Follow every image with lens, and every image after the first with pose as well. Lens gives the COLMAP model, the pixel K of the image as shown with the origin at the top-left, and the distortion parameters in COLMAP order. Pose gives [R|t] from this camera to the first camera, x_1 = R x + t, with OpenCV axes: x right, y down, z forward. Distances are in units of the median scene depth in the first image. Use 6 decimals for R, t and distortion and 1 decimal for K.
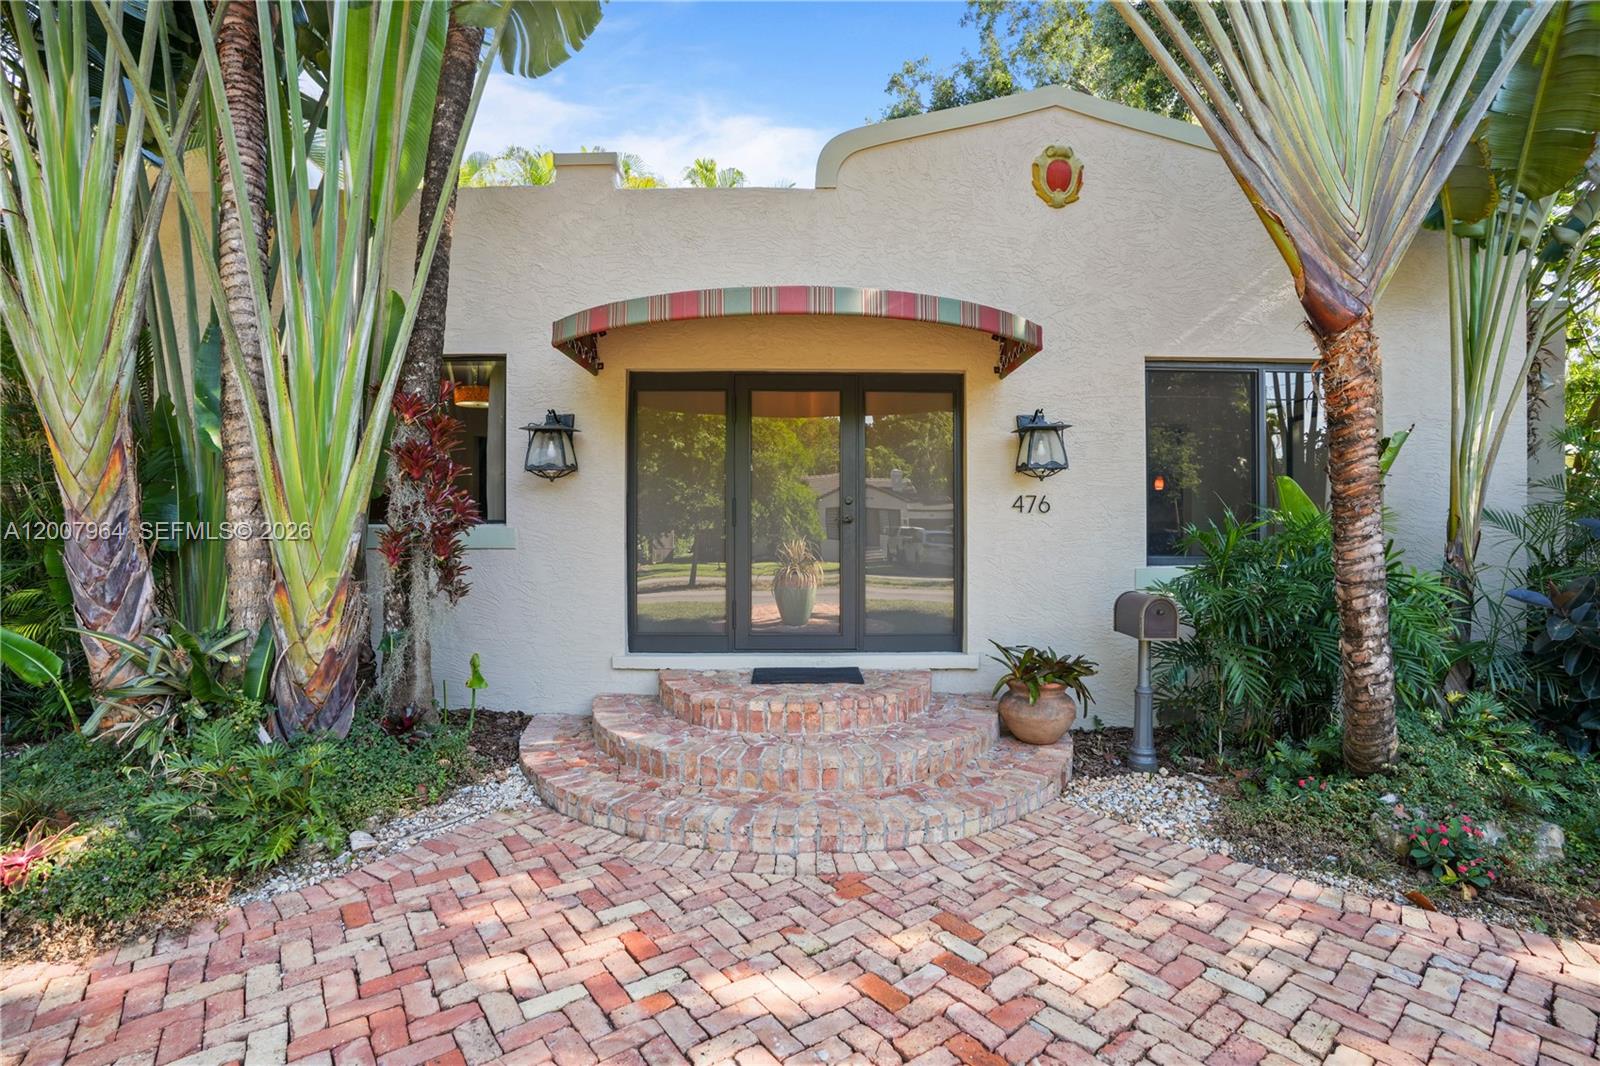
lens RADIAL K [[749.0, 0, 811.6], [0, 749.0, 523.6], [0, 0, 1]] dist [-0.065237, 0.023456]
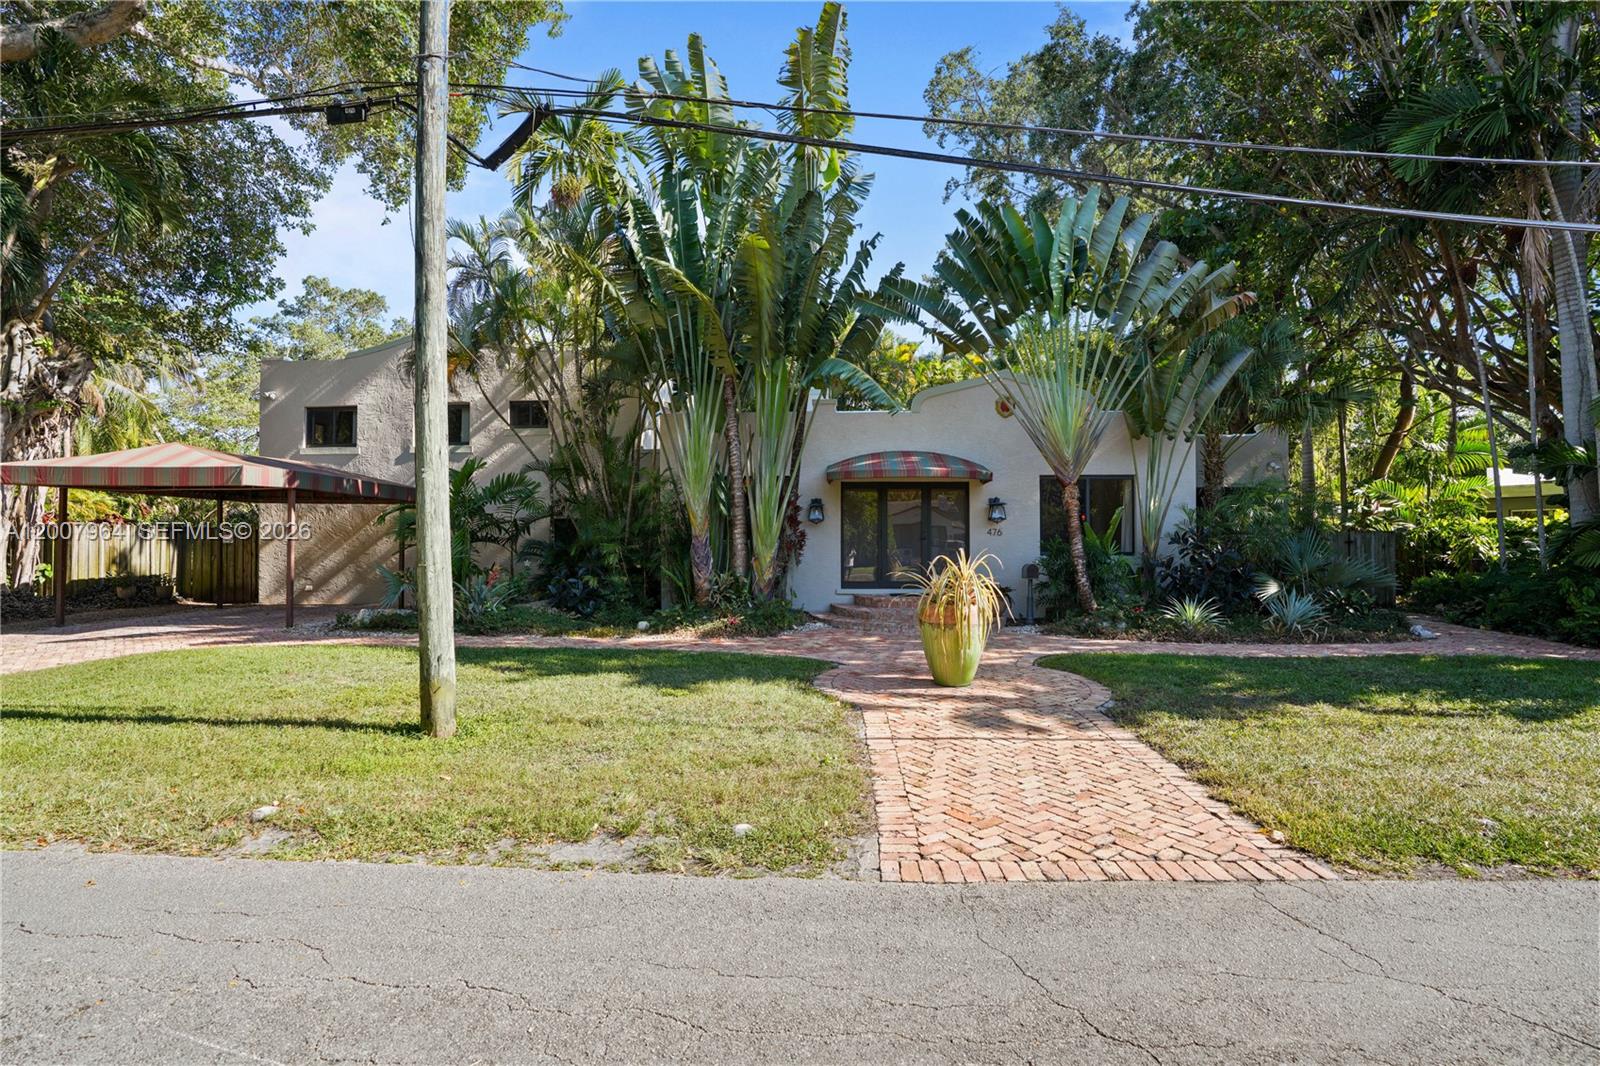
lens RADIAL K [[749.0, 0, 811.6], [0, 749.0, 523.6], [0, 0, 1]] dist [-0.065237, 0.023456]
pose [[0.998042, -0.002621, -0.062500, -0.211705], [0.001366, 0.999797, -0.020116, -0.005181], [0.062540, 0.019992, 0.997842, -1.902989]]
